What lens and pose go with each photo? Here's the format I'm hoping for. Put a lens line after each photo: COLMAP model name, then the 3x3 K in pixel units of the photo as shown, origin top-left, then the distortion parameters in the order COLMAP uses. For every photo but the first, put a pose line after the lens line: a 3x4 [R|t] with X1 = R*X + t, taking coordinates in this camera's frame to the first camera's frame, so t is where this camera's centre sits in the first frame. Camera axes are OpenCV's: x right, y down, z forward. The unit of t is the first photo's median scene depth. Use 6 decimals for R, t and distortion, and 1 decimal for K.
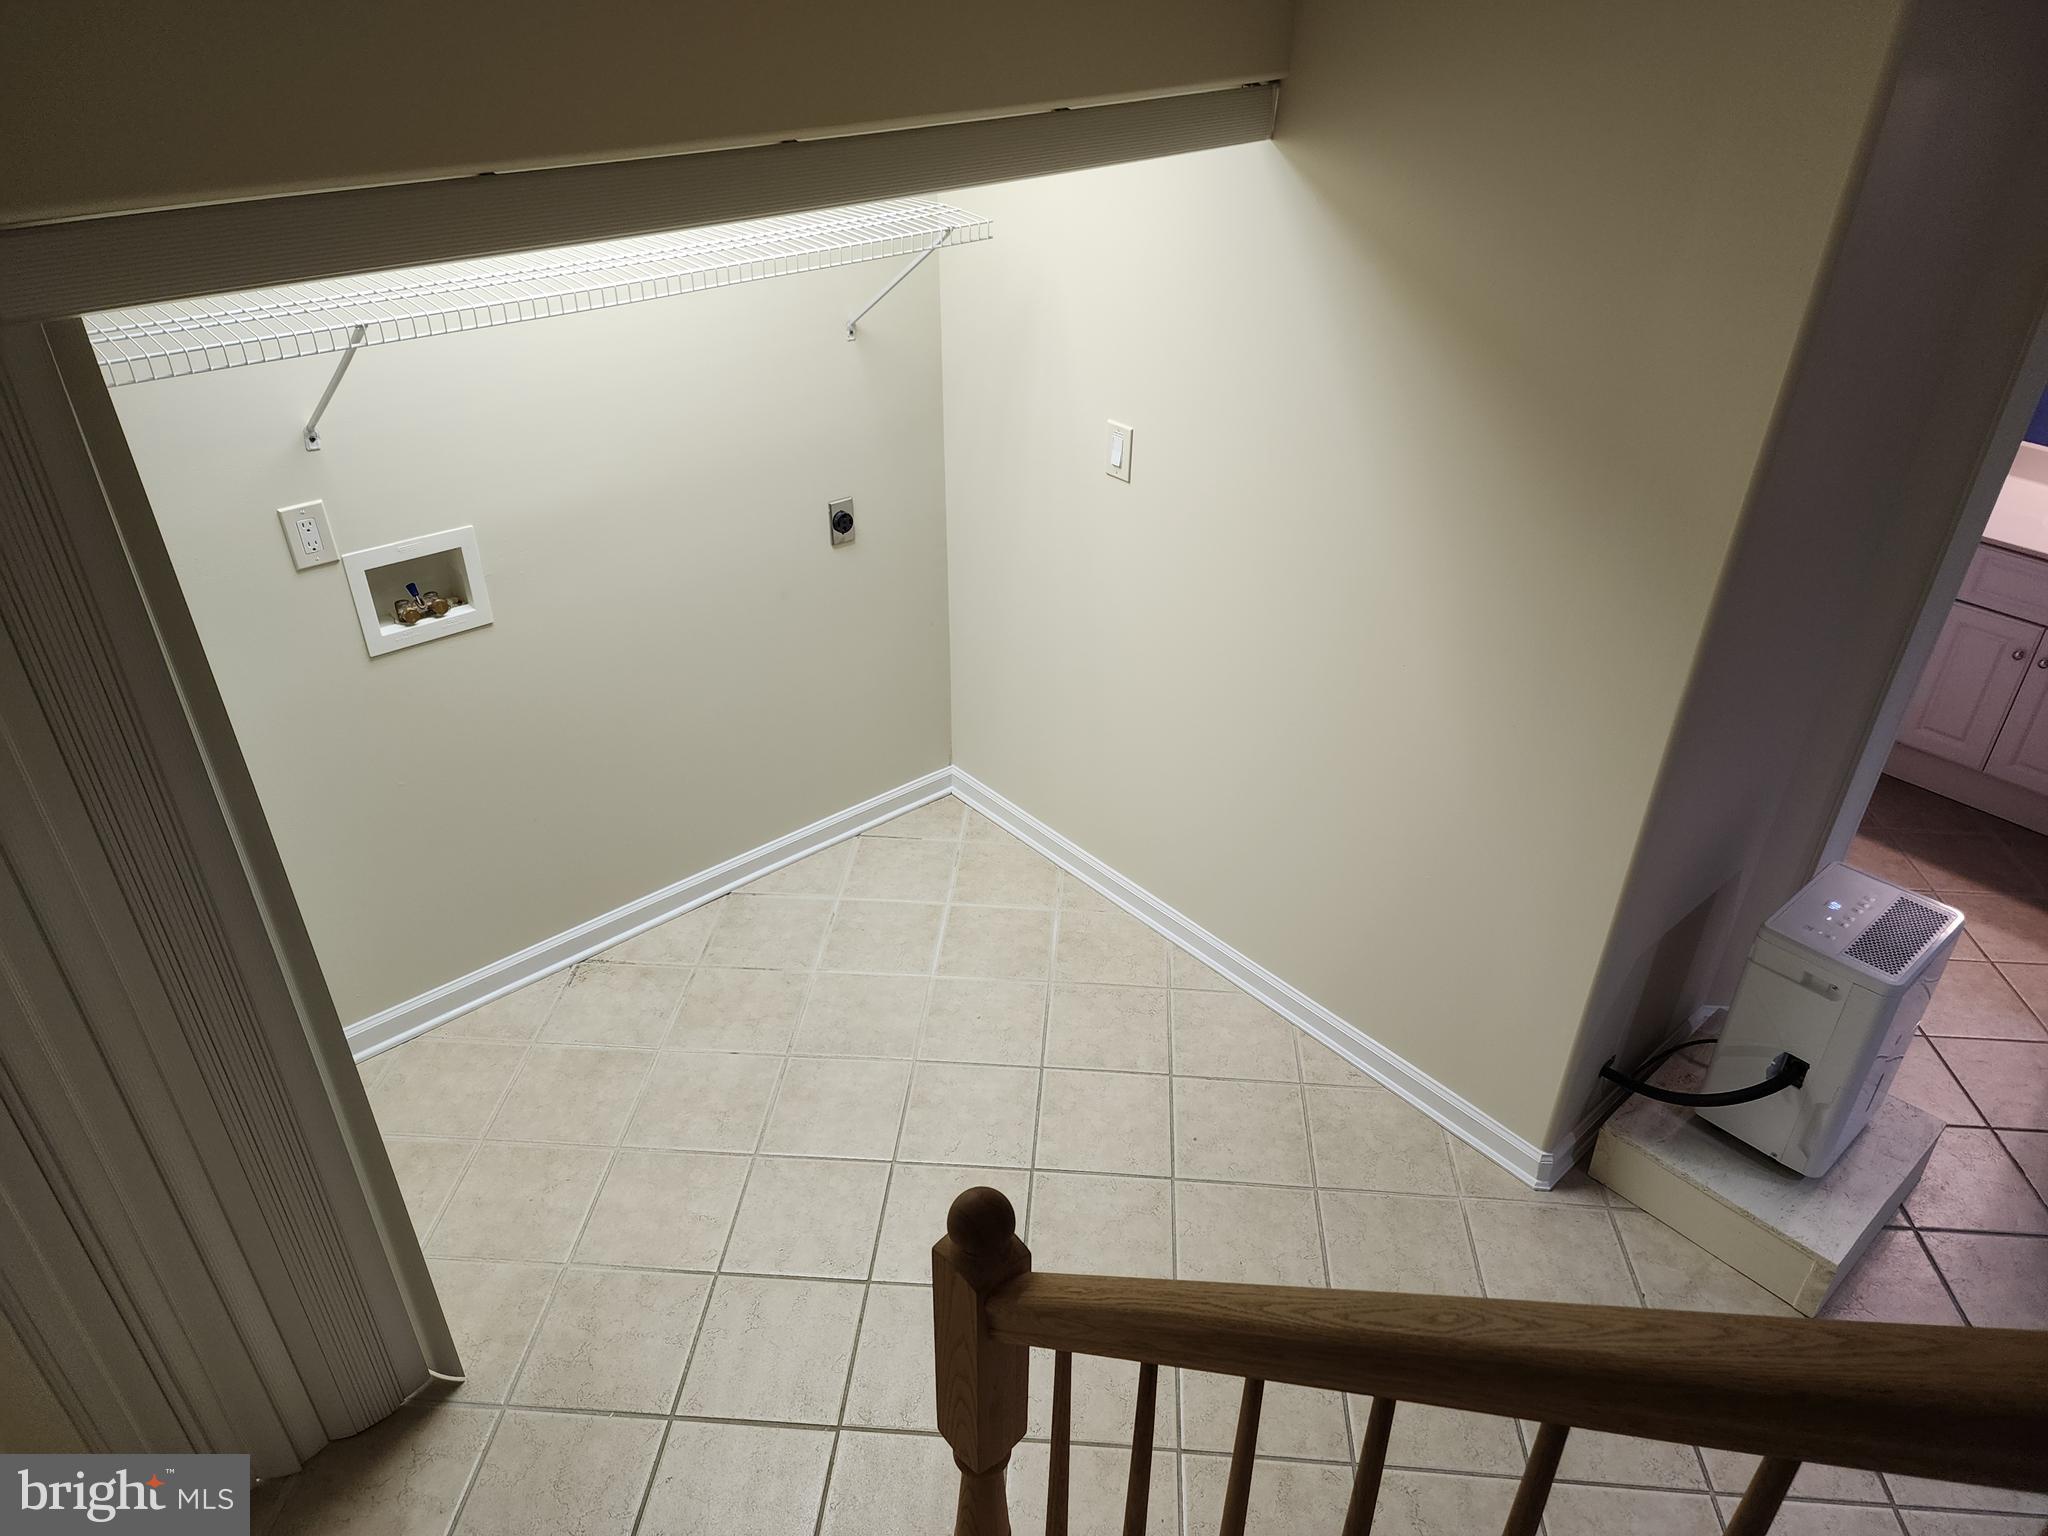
lens RADIAL K [[1387.8, 0, 1011.4], [0, 1387.8, 767.1], [0, 0, 1]] dist [0.108026, -0.090081]
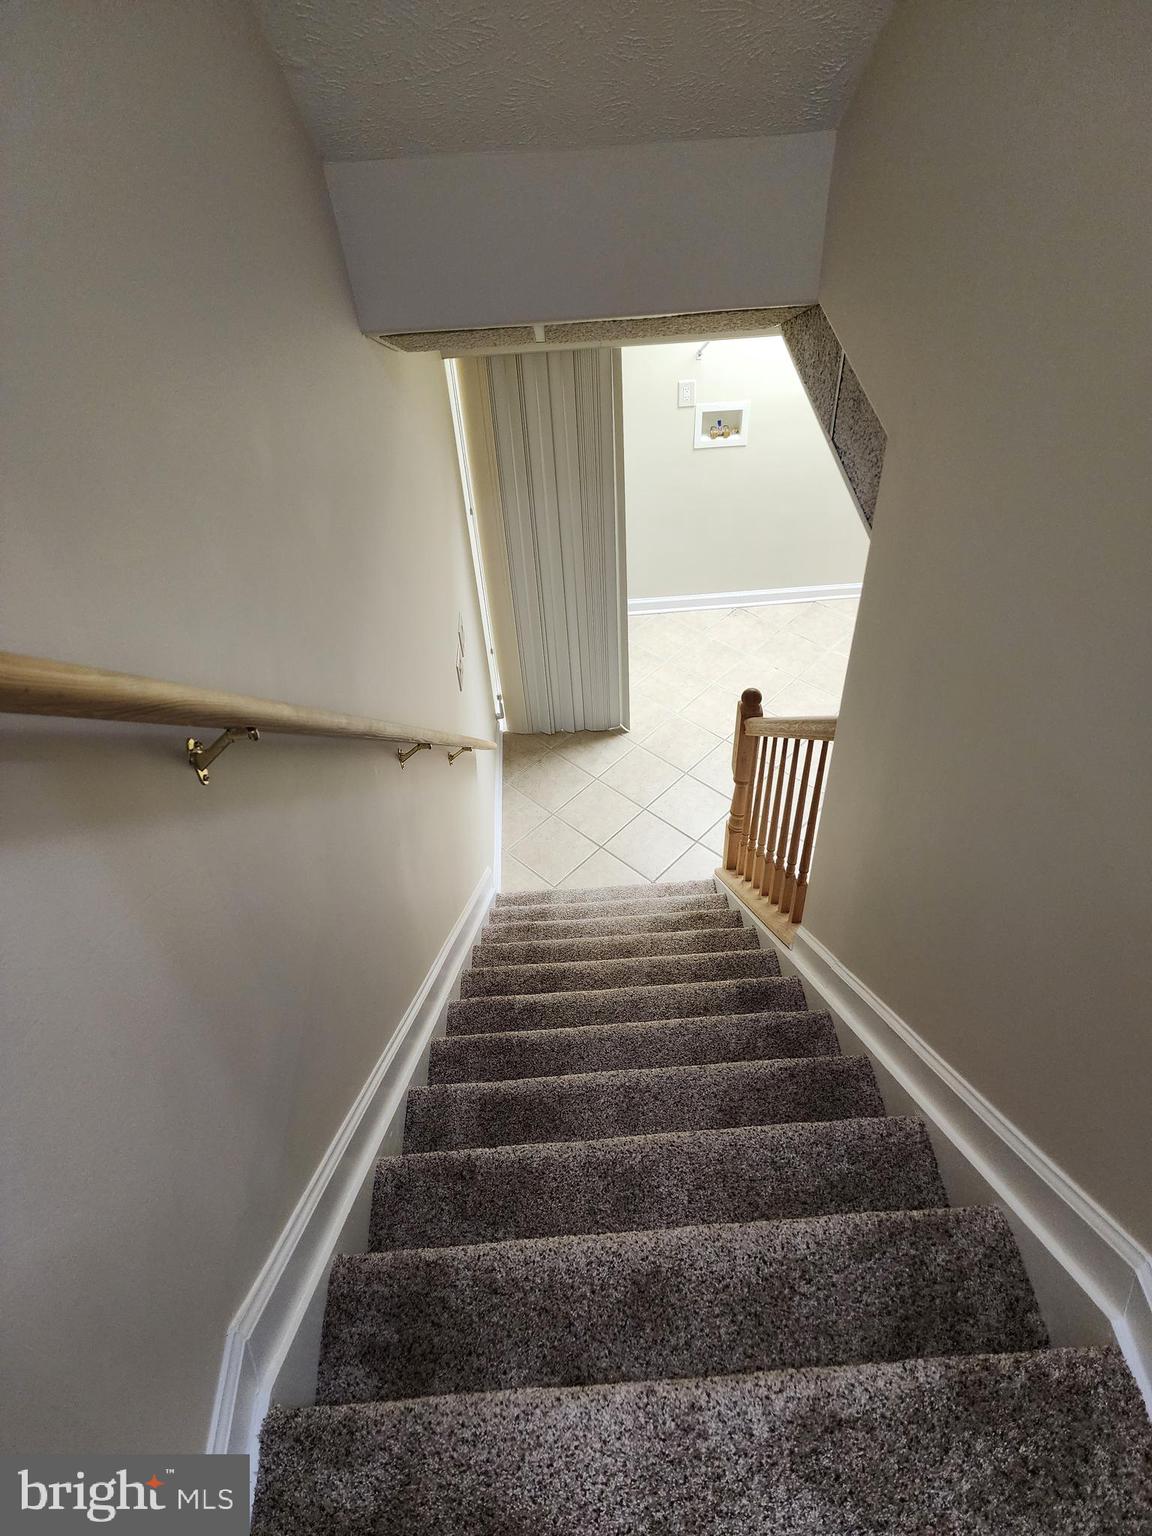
lens RADIAL K [[1040.9, 0, 575.8], [0, 1040.9, 767.8], [0, 0, 1]] dist [0.108026, -0.090081]
pose [[0.789069, 0.411697, -0.455933, 0.421139], [-0.292679, 0.904495, 0.310206, -0.083598], [0.540100, -0.111332, 0.834204, -0.647797]]
